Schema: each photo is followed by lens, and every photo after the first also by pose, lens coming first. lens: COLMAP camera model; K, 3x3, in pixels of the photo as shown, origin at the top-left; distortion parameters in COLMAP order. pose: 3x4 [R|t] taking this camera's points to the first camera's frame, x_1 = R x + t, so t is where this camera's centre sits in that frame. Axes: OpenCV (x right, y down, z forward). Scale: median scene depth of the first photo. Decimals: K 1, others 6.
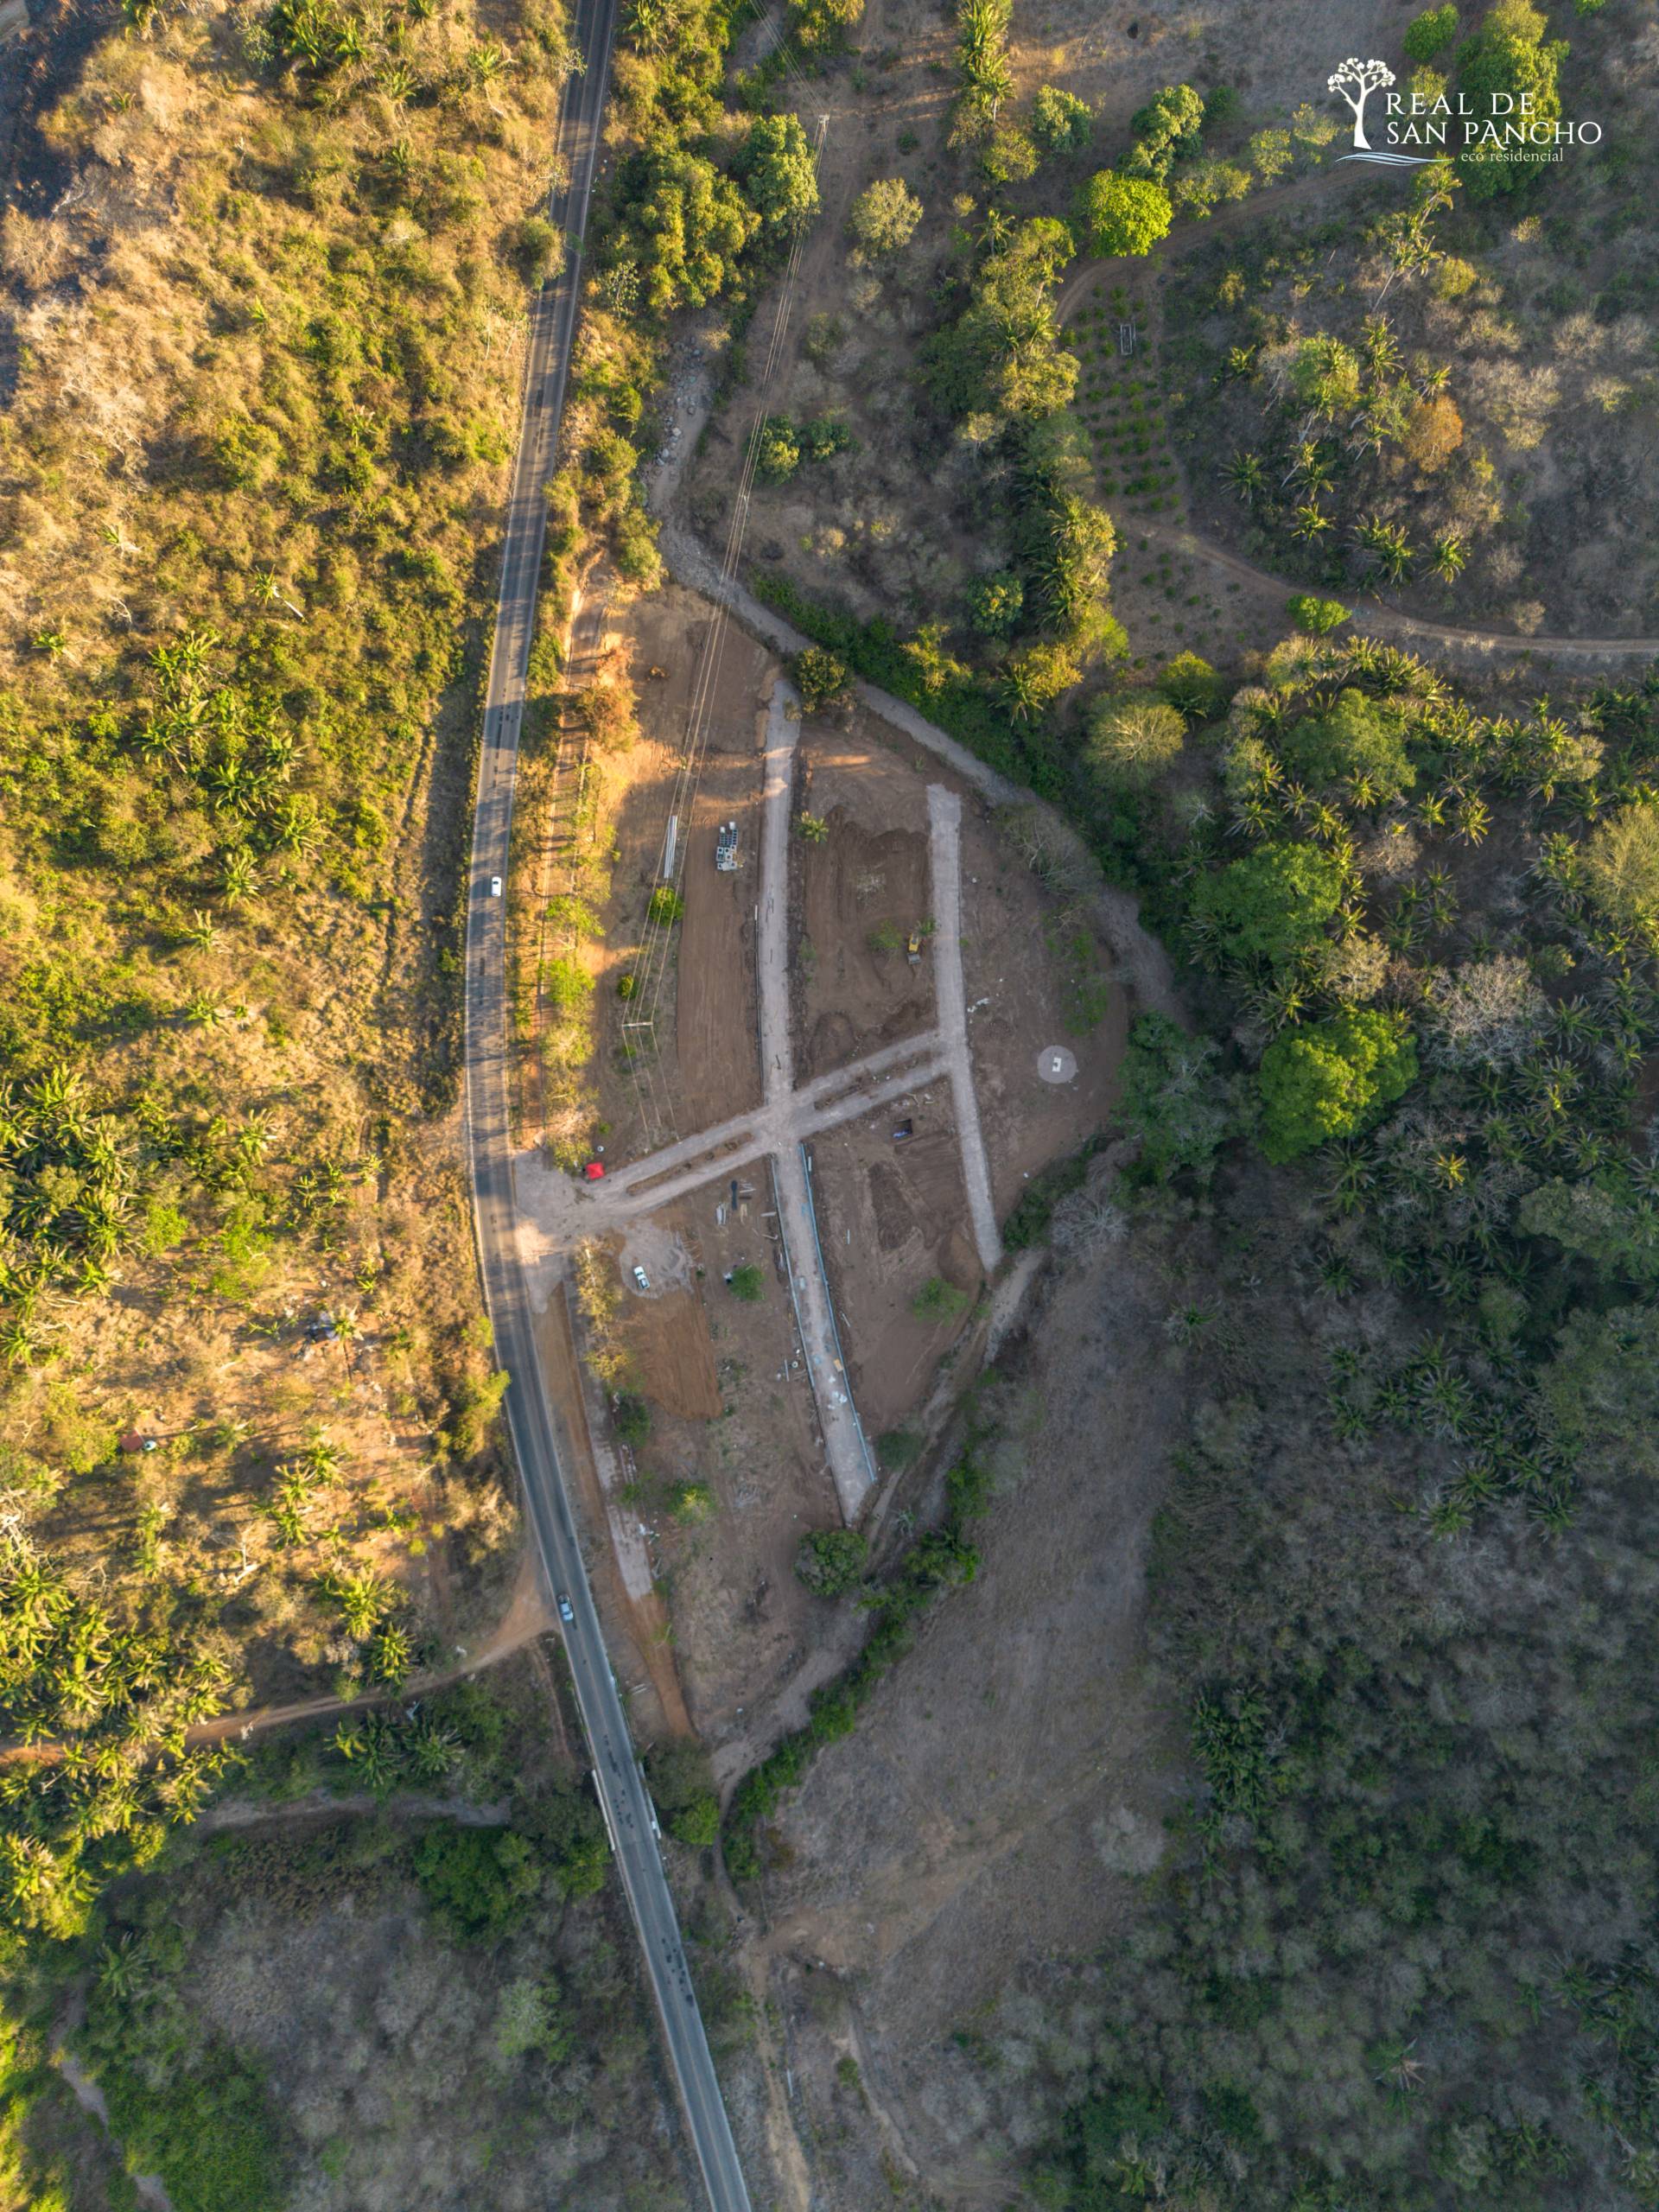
lens RADIAL K [[1543.2, 0, 829.5], [0, 1543.2, 1106.0], [0, 0, 1]] dist [0.000202, -0.000857]
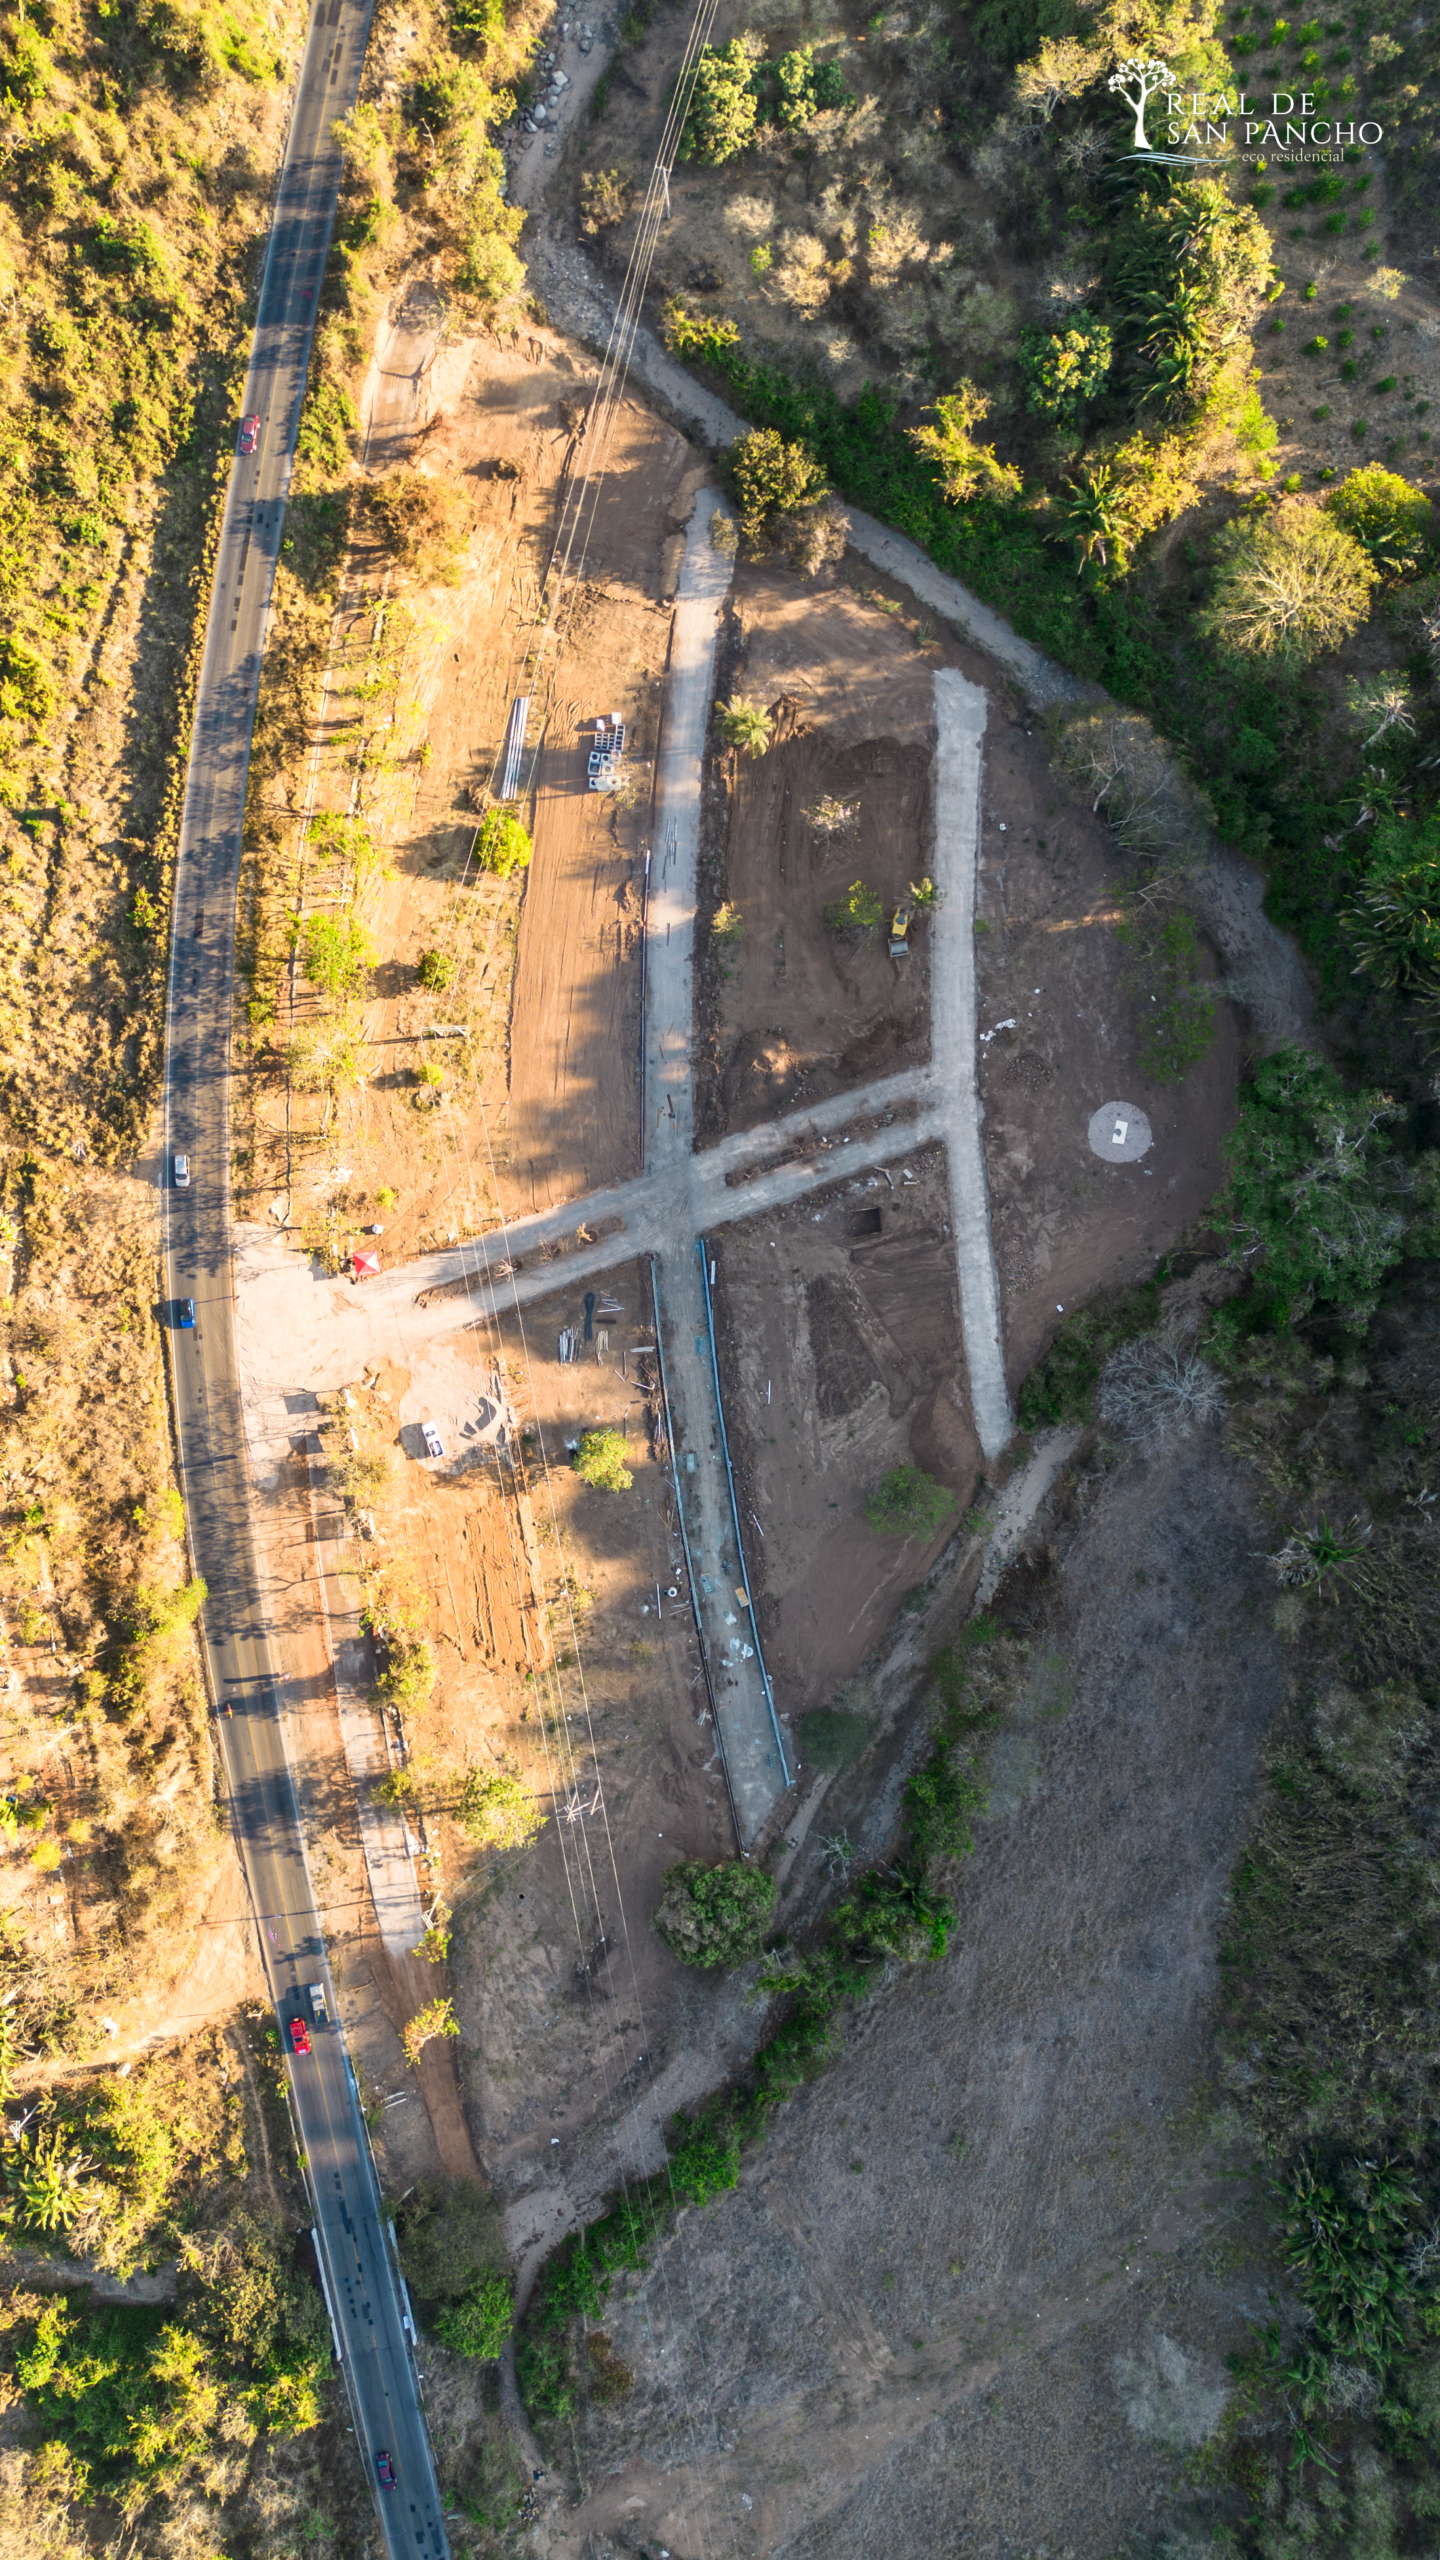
lens RADIAL K [[1834.9, 0, 720.0], [0, 1834.9, 1280.0], [0, 0, 1]] dist [0.000828, 0.004069]
pose [[0.998633, 0.052257, -0.000979, -0.009313], [-0.052251, 0.998619, 0.005544, 0.037417], [0.001267, -0.005485, 0.999984, 0.266013]]
